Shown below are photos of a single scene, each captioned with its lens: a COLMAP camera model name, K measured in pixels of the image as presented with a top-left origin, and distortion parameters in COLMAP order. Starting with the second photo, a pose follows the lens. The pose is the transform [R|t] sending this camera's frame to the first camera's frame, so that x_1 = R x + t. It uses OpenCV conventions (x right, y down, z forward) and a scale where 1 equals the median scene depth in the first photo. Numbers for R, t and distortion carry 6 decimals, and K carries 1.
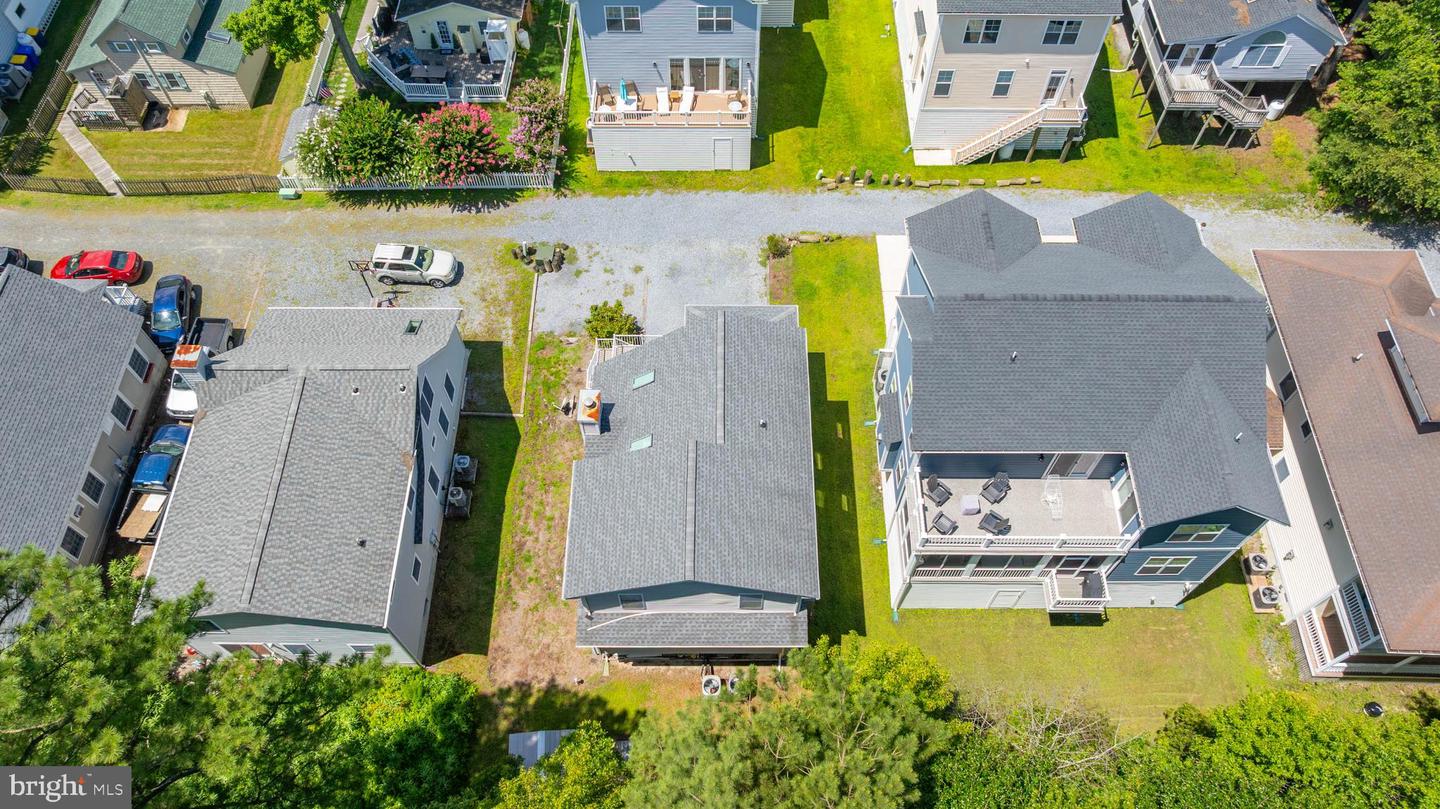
lens RADIAL K [[1006.9, 0, 719.6], [0, 1006.9, 400.4], [0, 0, 1]] dist [-0.022248, 0.005954]
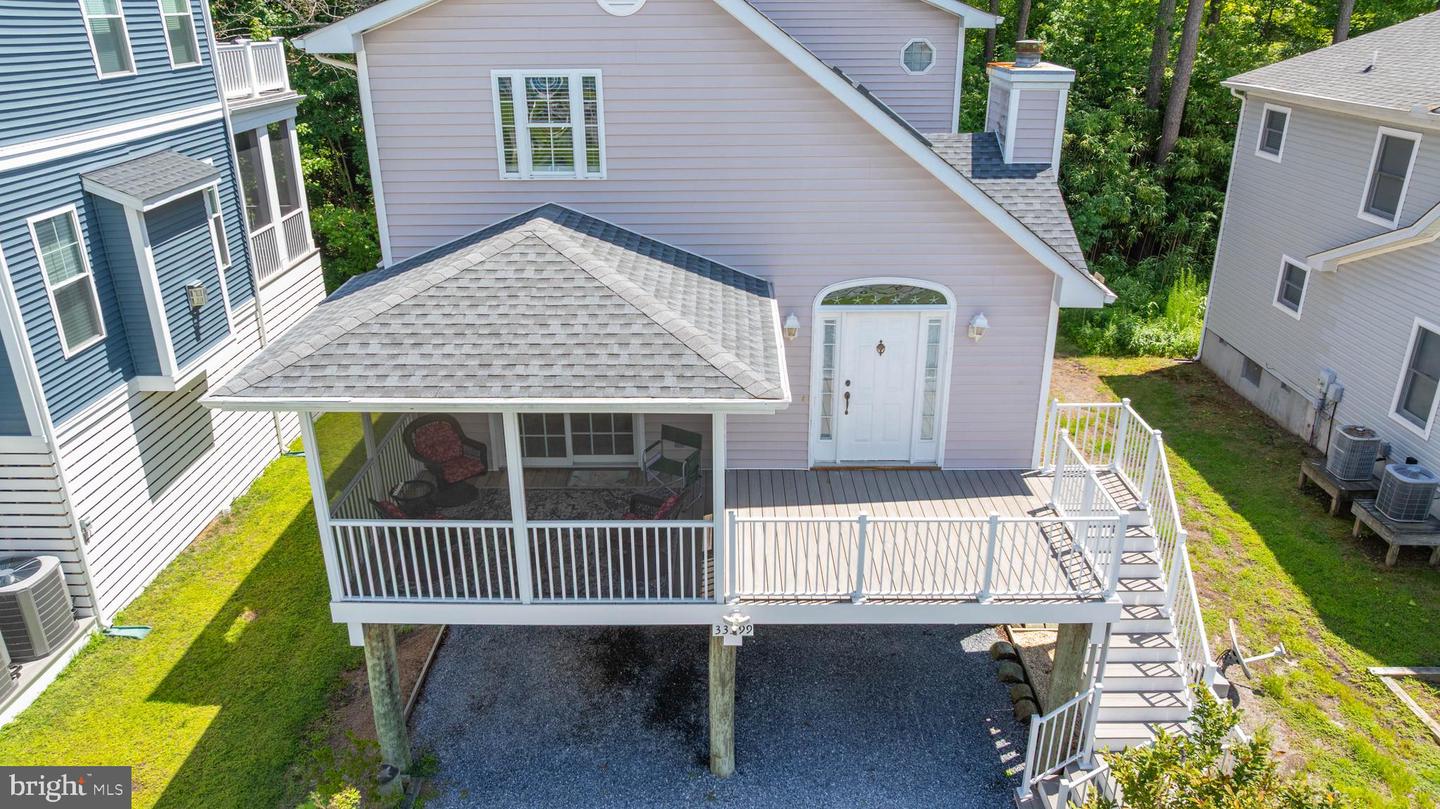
lens RADIAL K [[1008.7, 0, 718.3], [0, 1008.7, 401.2], [0, 0, 1]] dist [-0.045455, 0.052044]
pose [[-0.999973, 0.003227, 0.006677, -0.022258], [0.007096, 0.154758, 0.987927, -0.283781], [0.002155, 0.987947, -0.154776, 1.040402]]
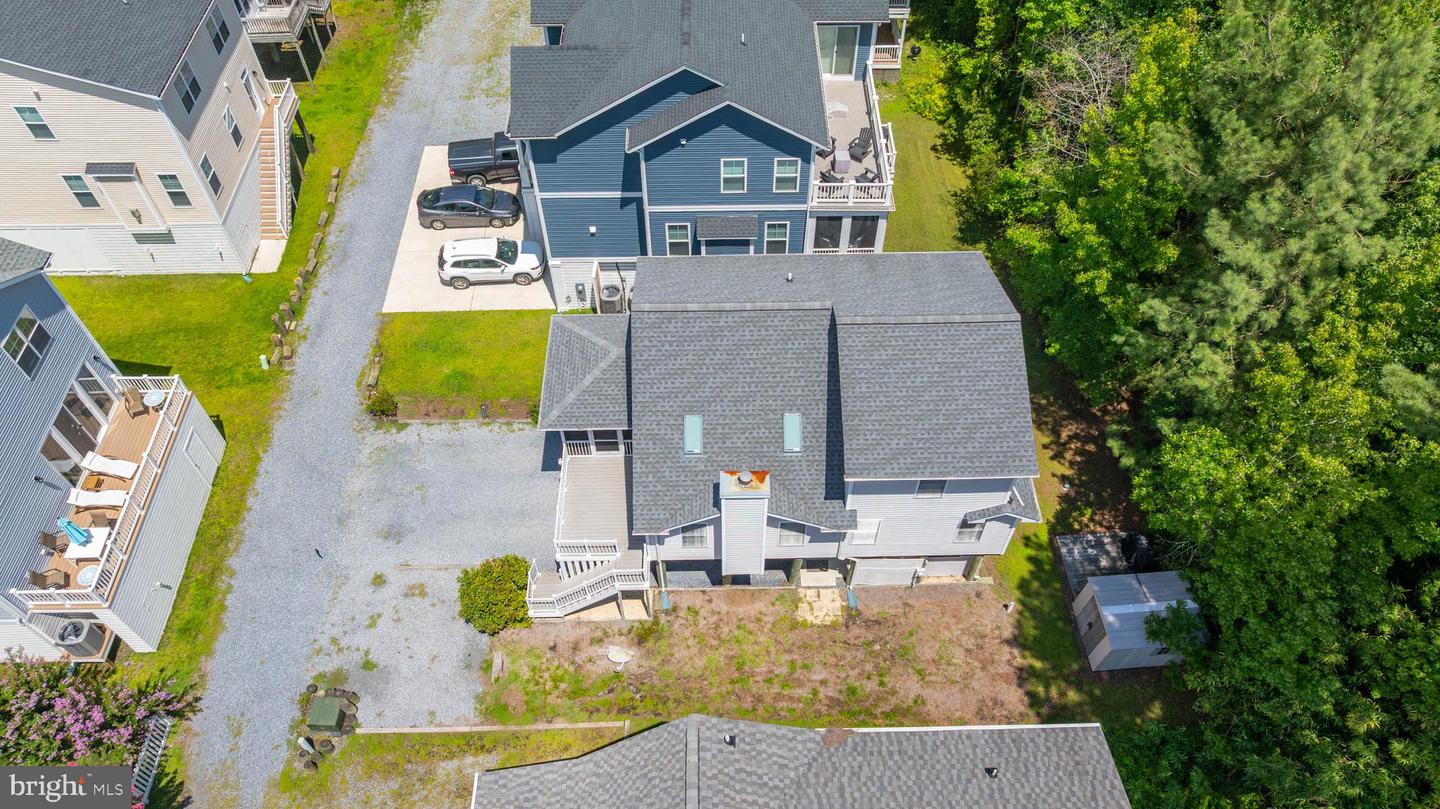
lens RADIAL K [[1008.7, 0, 718.3], [0, 1008.7, 401.2], [0, 0, 1]] dist [-0.045455, 0.052044]
pose [[-0.016965, -0.791368, 0.611104, -0.466809], [0.857516, 0.302791, 0.415914, -0.293705], [-0.514177, 0.531088, 0.673474, 0.439770]]
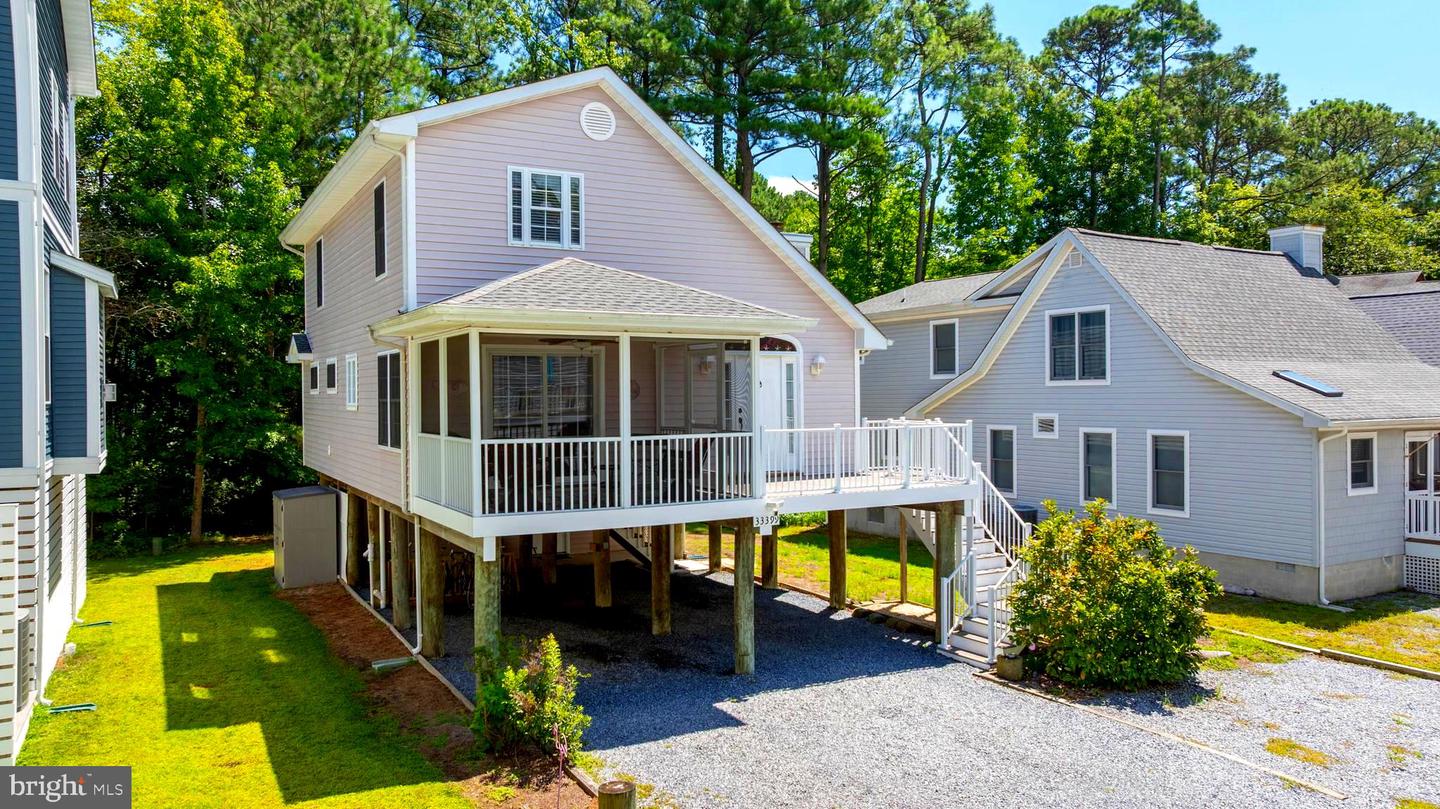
lens RADIAL K [[1006.9, 0, 719.6], [0, 1006.9, 400.4], [0, 0, 1]] dist [-0.022248, 0.005954]
pose [[-0.869142, 0.008707, -0.494487, 0.138825], [-0.419167, 0.517665, 0.745870, -0.293952], [0.262473, 0.855539, -0.446275, 1.157167]]
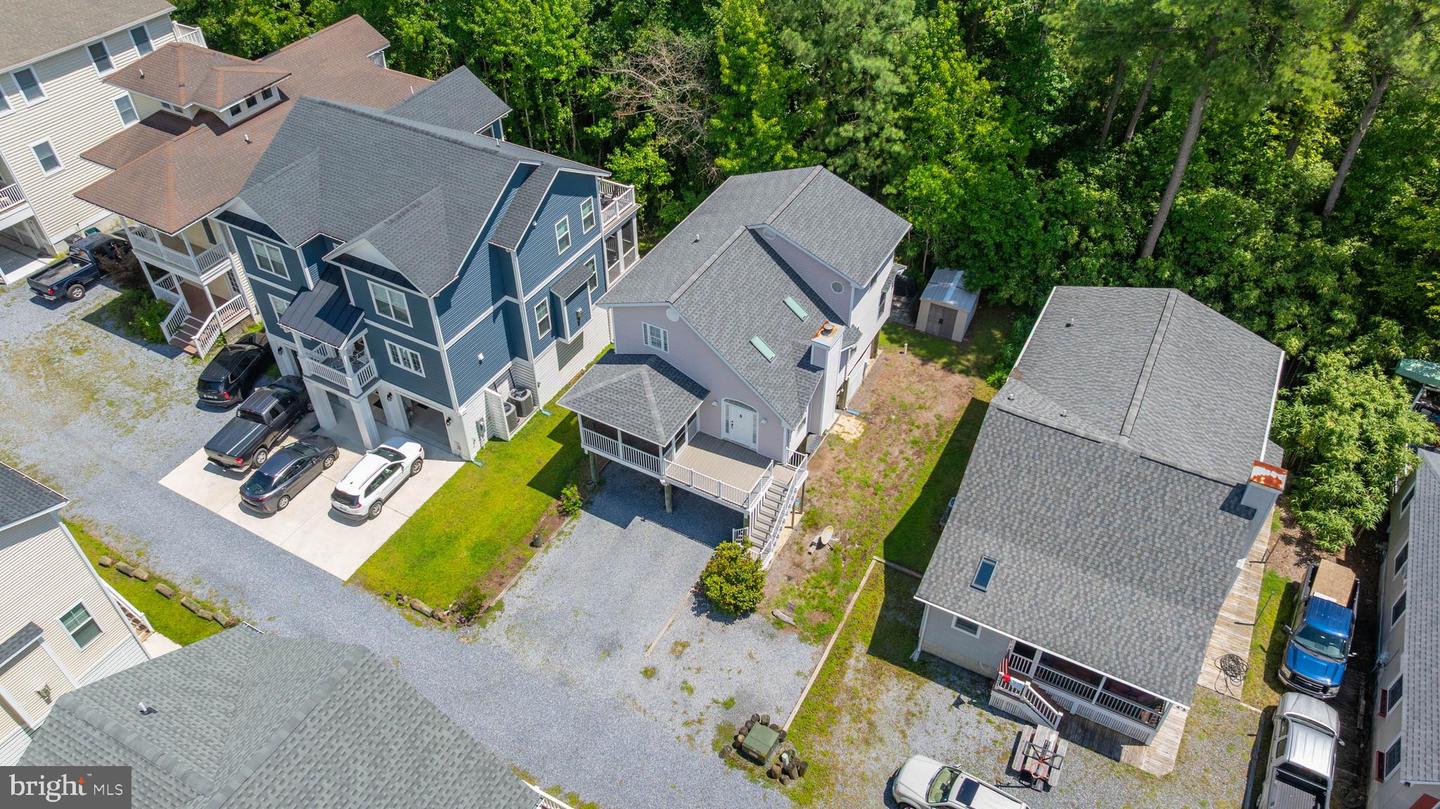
lens RADIAL K [[1006.9, 0, 719.6], [0, 1006.9, 400.4], [0, 0, 1]] dist [-0.022248, 0.005954]
pose [[-0.878338, -0.315816, 0.358863, -0.367508], [0.410337, -0.112965, 0.904910, -0.840809], [-0.245246, 0.942072, 0.228812, 0.768782]]
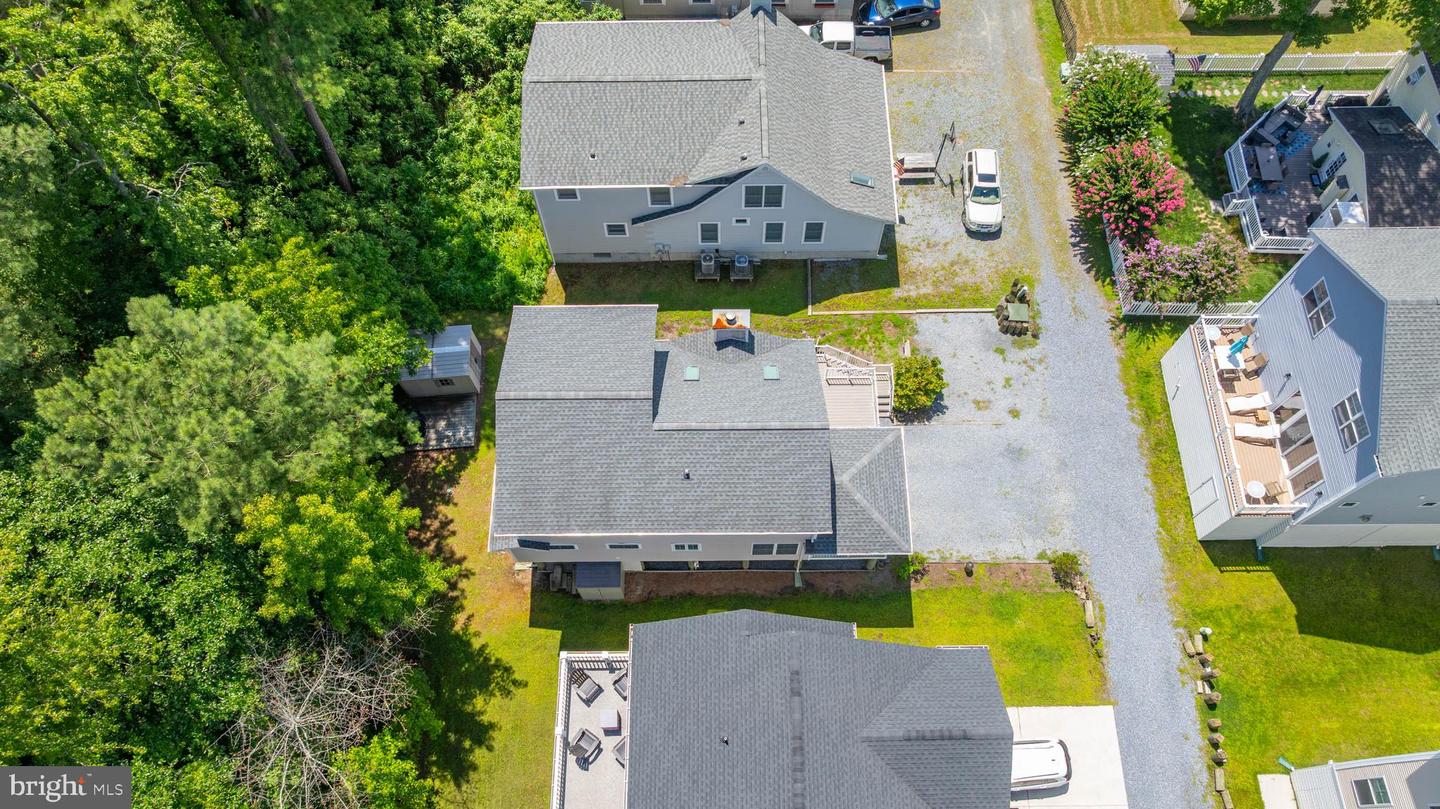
lens RADIAL K [[1006.9, 0, 719.6], [0, 1006.9, 400.4], [0, 0, 1]] dist [-0.022248, 0.005954]
pose [[0.008651, 0.909210, -0.416248, 0.305957], [-0.851966, 0.224634, 0.472963, -0.378796], [0.523526, 0.350537, 0.776559, 0.242989]]
